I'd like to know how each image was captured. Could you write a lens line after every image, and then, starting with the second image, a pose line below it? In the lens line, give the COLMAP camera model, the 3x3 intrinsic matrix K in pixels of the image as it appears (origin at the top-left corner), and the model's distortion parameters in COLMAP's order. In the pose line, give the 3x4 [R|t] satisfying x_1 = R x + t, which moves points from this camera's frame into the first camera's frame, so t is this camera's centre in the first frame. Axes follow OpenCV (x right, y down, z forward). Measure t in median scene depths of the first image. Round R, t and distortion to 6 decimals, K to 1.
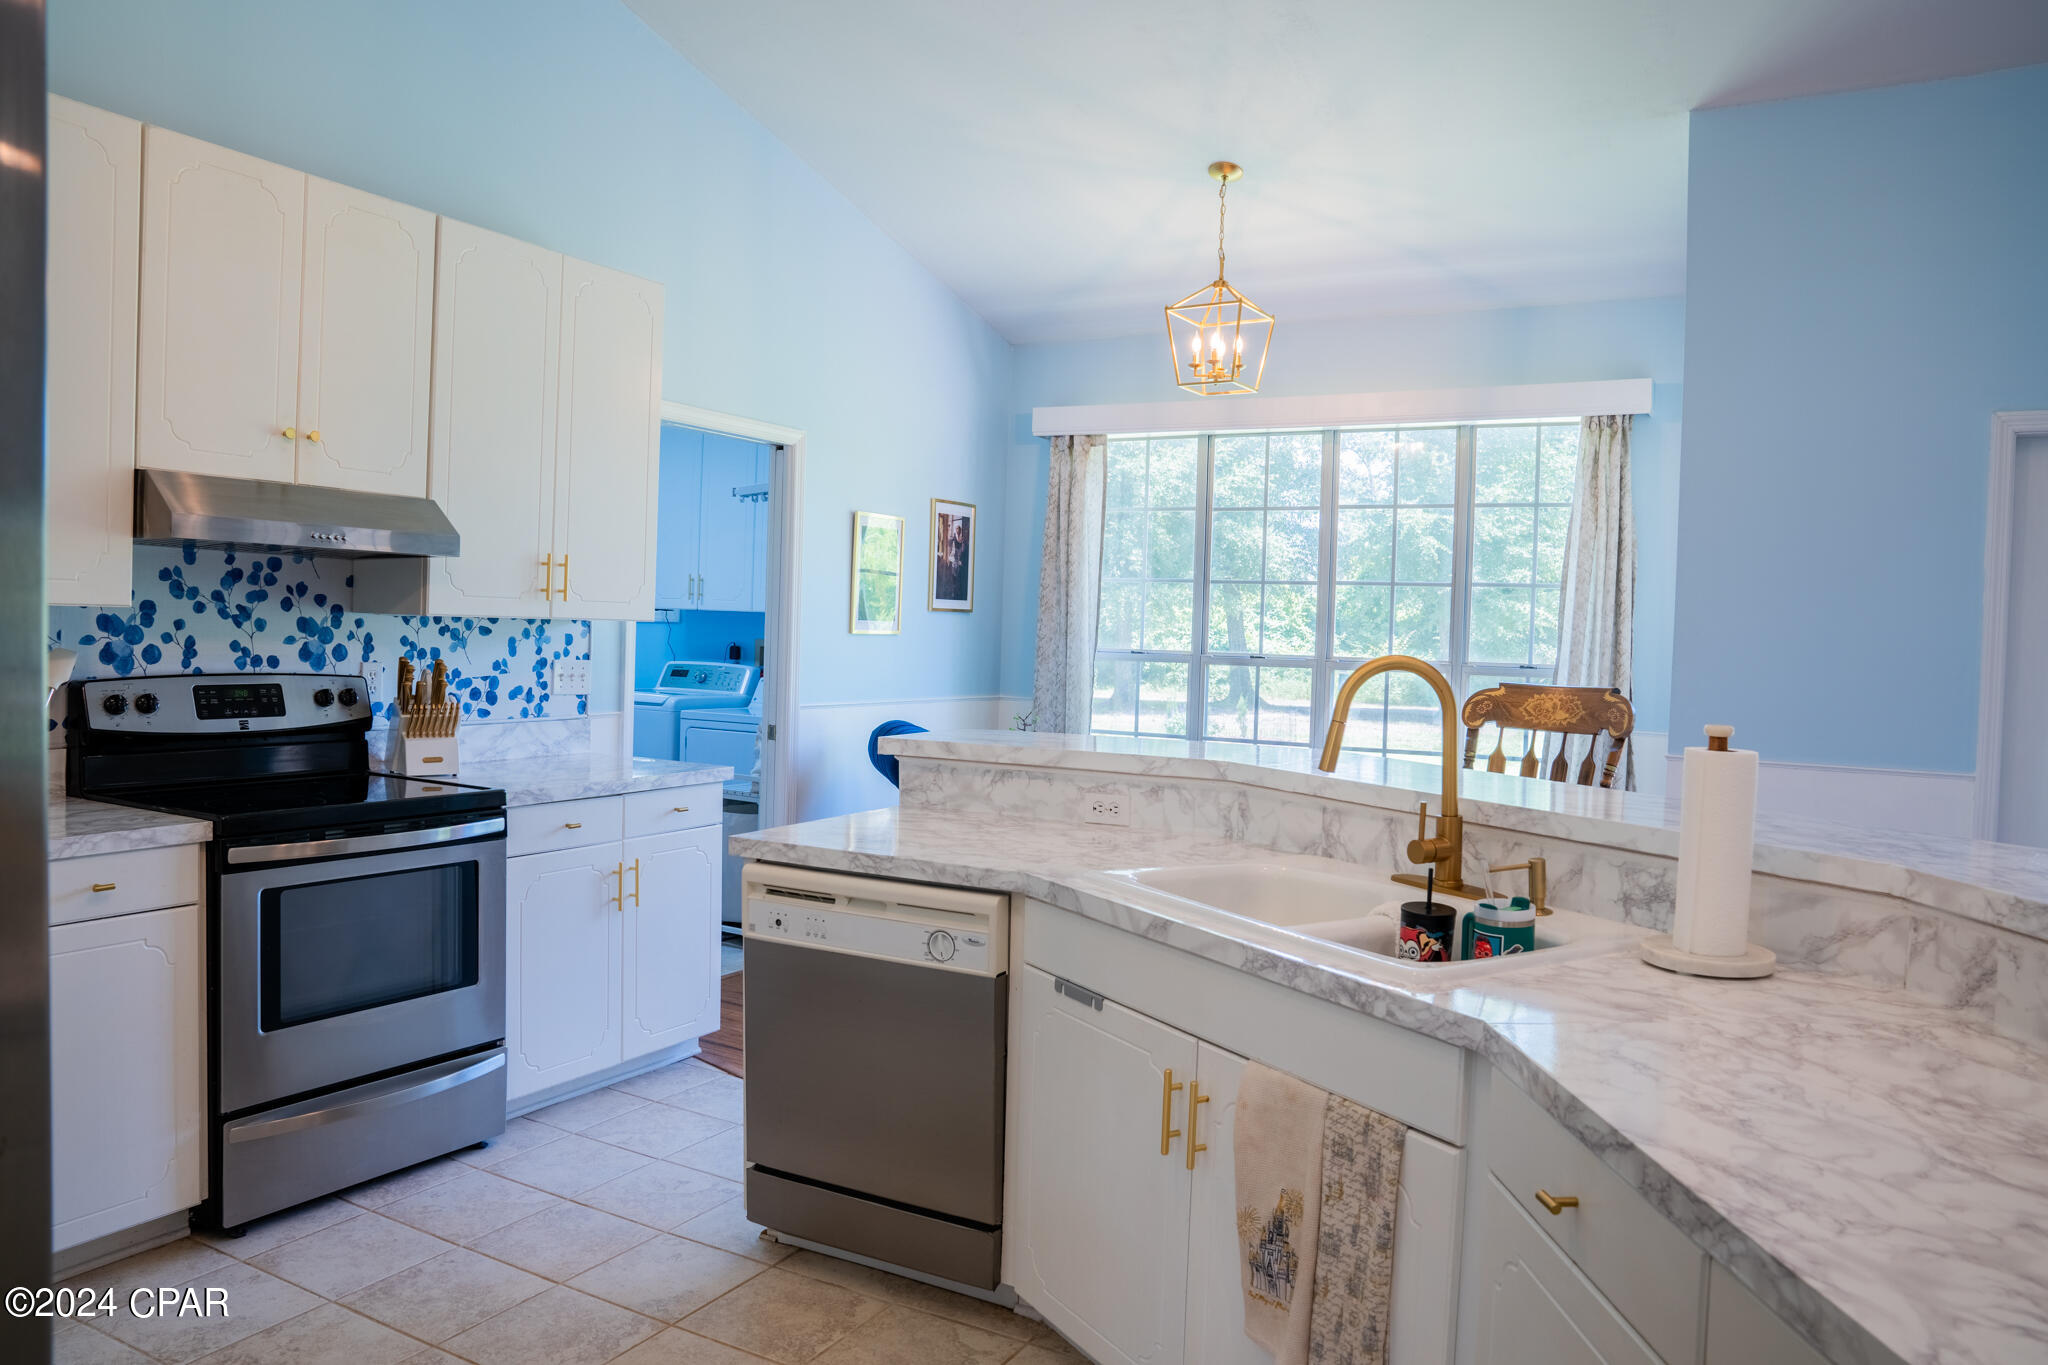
lens RADIAL K [[1421.8, 0, 1014.0], [0, 1421.8, 681.5], [0, 0, 1]] dist [-0.116939, 0.084836]
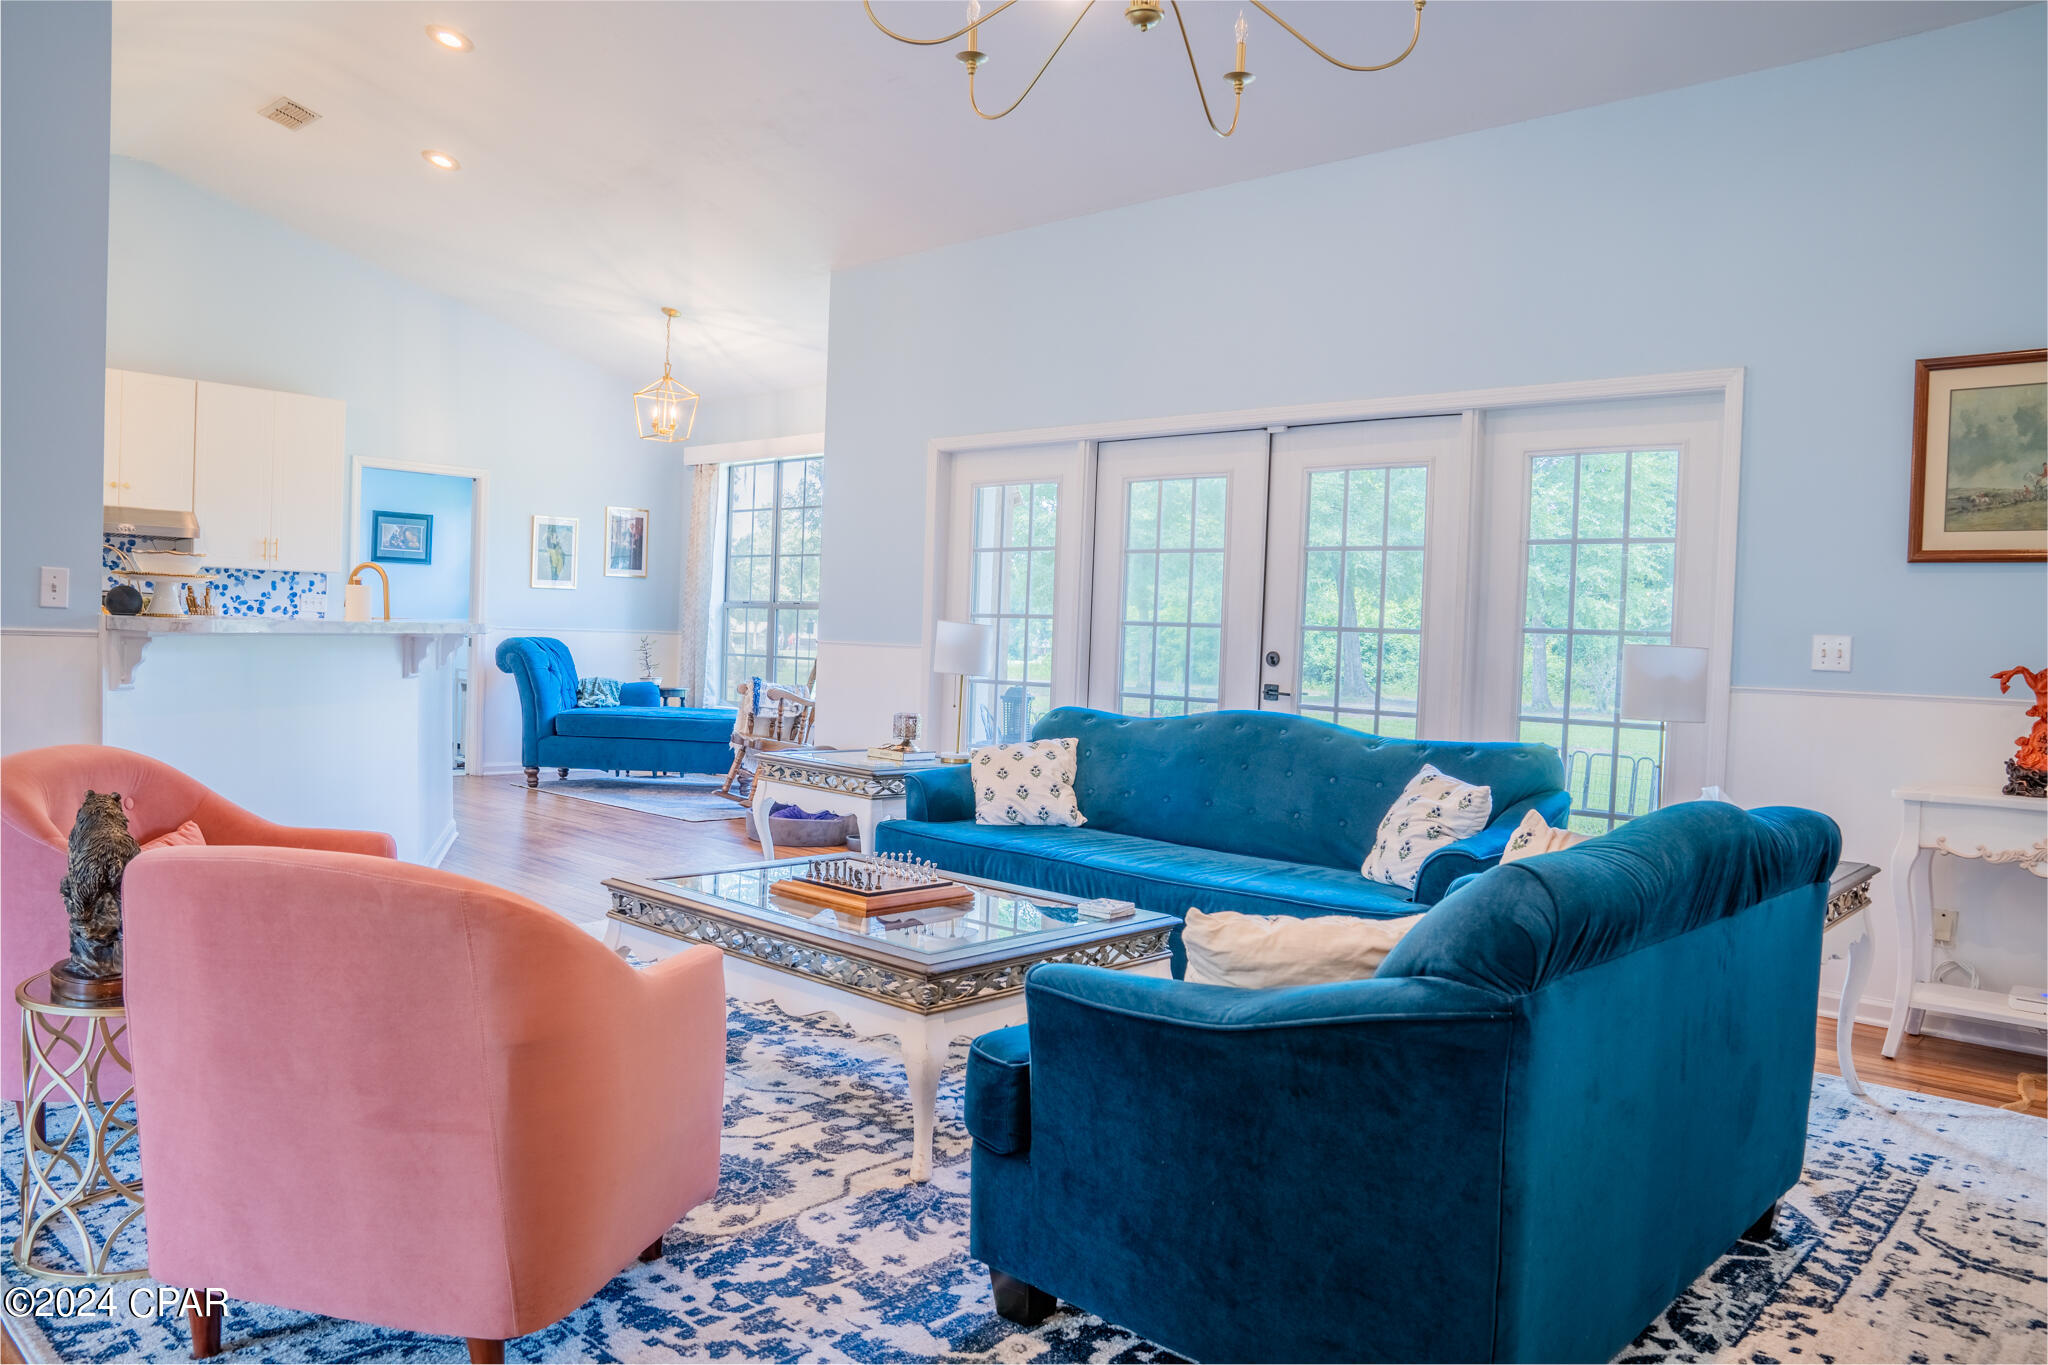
lens RADIAL K [[1421.8, 0, 1014.0], [0, 1421.8, 681.5], [0, 0, 1]] dist [-0.116939, 0.084836]
pose [[0.974160, 0.012324, -0.225522, 1.256536], [-0.013683, 0.999896, -0.004463, 0.119615], [0.225444, 0.007433, 0.974228, -0.765966]]
